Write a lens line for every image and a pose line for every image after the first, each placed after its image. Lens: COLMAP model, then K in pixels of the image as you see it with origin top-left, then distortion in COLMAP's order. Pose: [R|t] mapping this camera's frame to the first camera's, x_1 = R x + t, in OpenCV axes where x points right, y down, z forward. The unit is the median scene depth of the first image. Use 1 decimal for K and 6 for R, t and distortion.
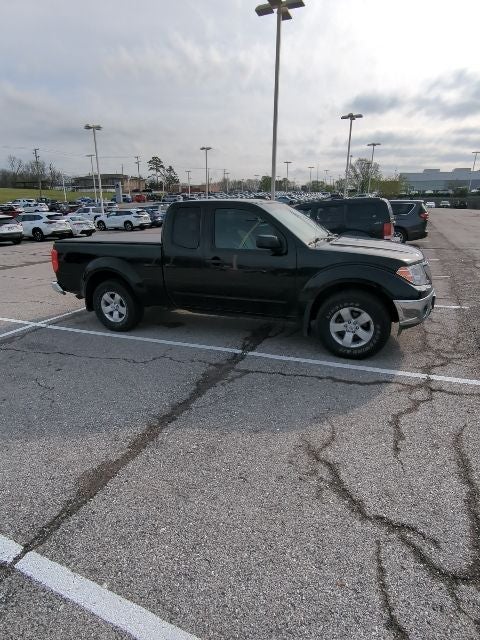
lens RADIAL K [[349.6, 0, 237.8], [0, 349.6, 321.2], [0, 0, 1]] dist [-0.003102, 0.002125]
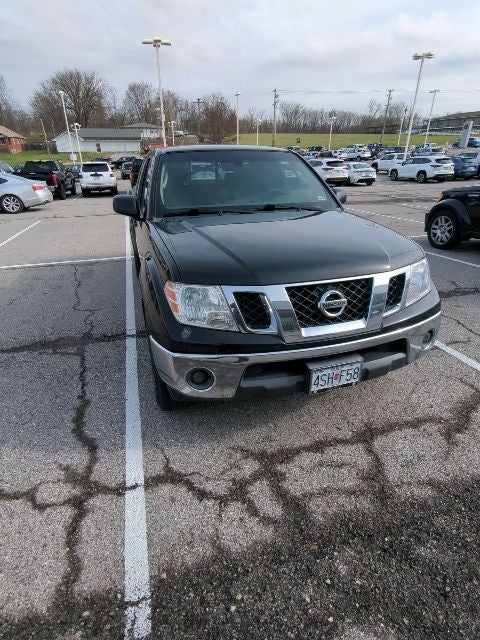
lens RADIAL K [[349.6, 0, 235.5], [0, 349.6, 321.8], [0, 0, 1]] dist [-0.003102, 0.002125]
pose [[0.647995, 0.334740, -0.684143, 0.635900], [-0.239859, 0.942226, 0.233831, -0.171722], [0.722890, 0.012577, 0.690848, 0.495872]]
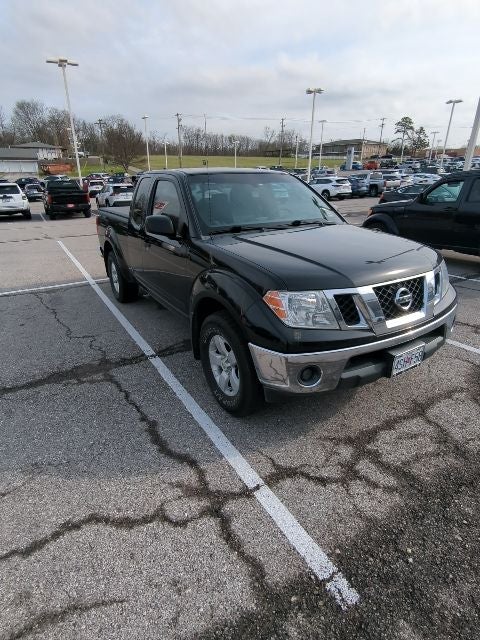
lens RADIAL K [[349.6, 0, 235.5], [0, 349.6, 322.4], [0, 0, 1]] dist [-0.003102, 0.002125]
pose [[0.813536, 0.231490, -0.533453, 0.515044], [-0.185756, 0.972739, 0.138832, -0.121432], [0.551048, -0.013852, 0.834358, 0.340398]]
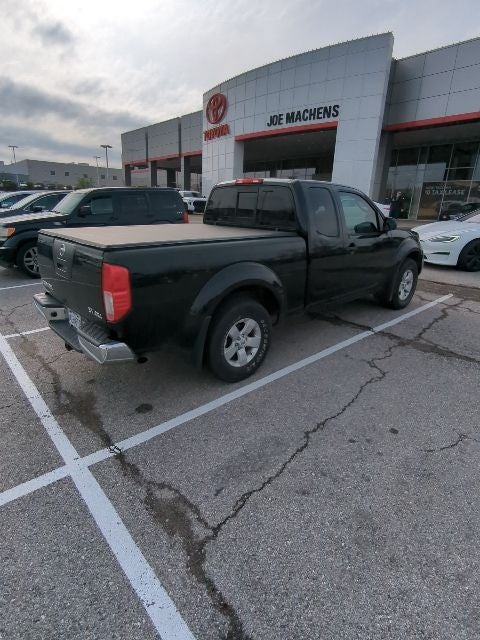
lens RADIAL K [[349.6, 0, 233.1], [0, 349.6, 324.1], [0, 0, 1]] dist [-0.003102, 0.002125]
pose [[0.424025, -0.270267, 0.864383, -0.899873], [0.253513, 0.951699, 0.173207, -0.186167], [-0.869444, 0.145689, 0.472061, 0.725953]]
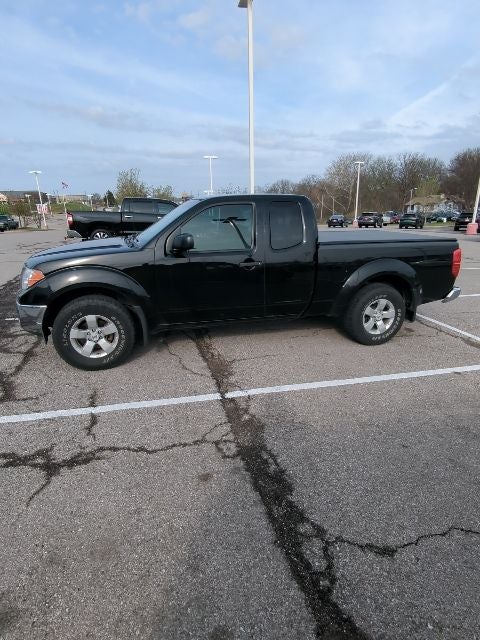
lens RADIAL K [[349.6, 0, 234.4], [0, 349.6, 322.1], [0, 0, 1]] dist [-0.003102, 0.002125]
pose [[-0.772216, 0.221898, -0.595352, 0.585581], [-0.178329, 0.823669, 0.538302, -0.542247], [0.609821, 0.521854, -0.596479, 1.641877]]
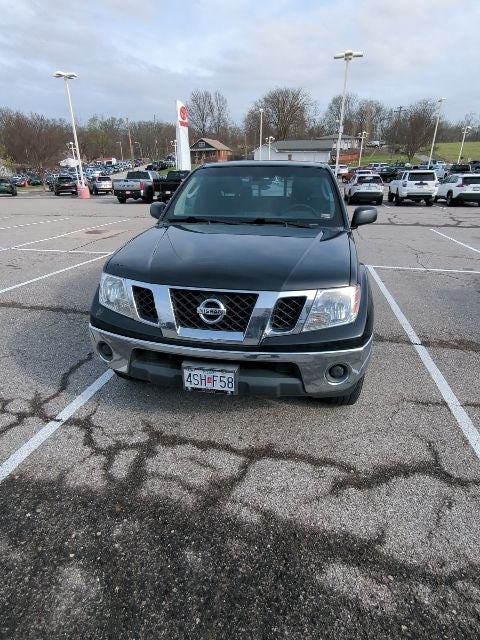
lens RADIAL K [[349.6, 0, 237.6], [0, 349.6, 322.4], [0, 0, 1]] dist [-0.003102, 0.002125]
pose [[0.221415, 0.408746, -0.885382, 0.803663], [-0.309005, 0.890539, 0.333851, -0.256689], [0.924928, 0.199668, 0.323483, 0.724196]]
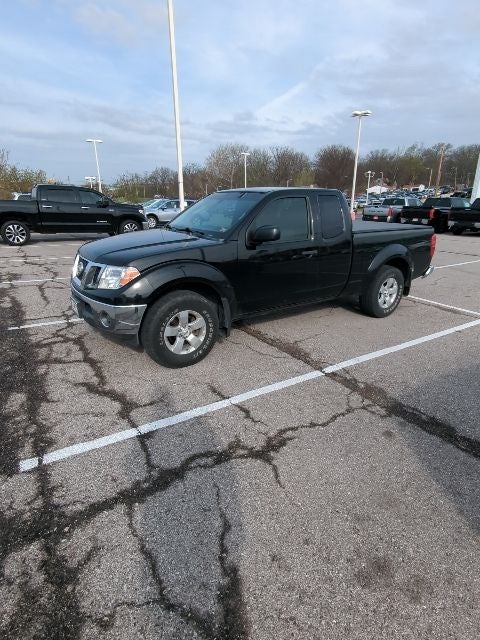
lens RADIAL K [[349.6, 0, 236.0], [0, 349.6, 324.1], [0, 0, 1]] dist [-0.003102, 0.002125]
pose [[-0.533423, 0.308029, -0.787768, 0.873175], [-0.258771, 0.827252, 0.498690, -0.472461], [0.805293, 0.469864, -0.361567, 1.388379]]
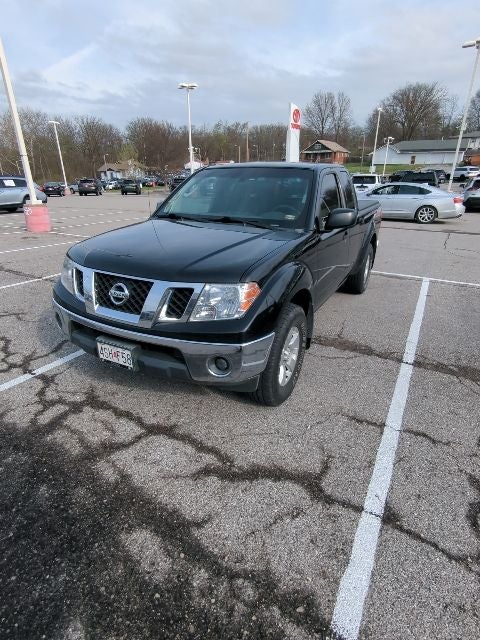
lens RADIAL K [[349.6, 0, 237.1], [0, 349.6, 321.7], [0, 0, 1]] dist [-0.003102, 0.002125]
pose [[-0.079185, 0.411124, -0.908133, 0.853271], [-0.311117, 0.855298, 0.414333, -0.329818], [0.947067, 0.315345, 0.060181, 0.947520]]
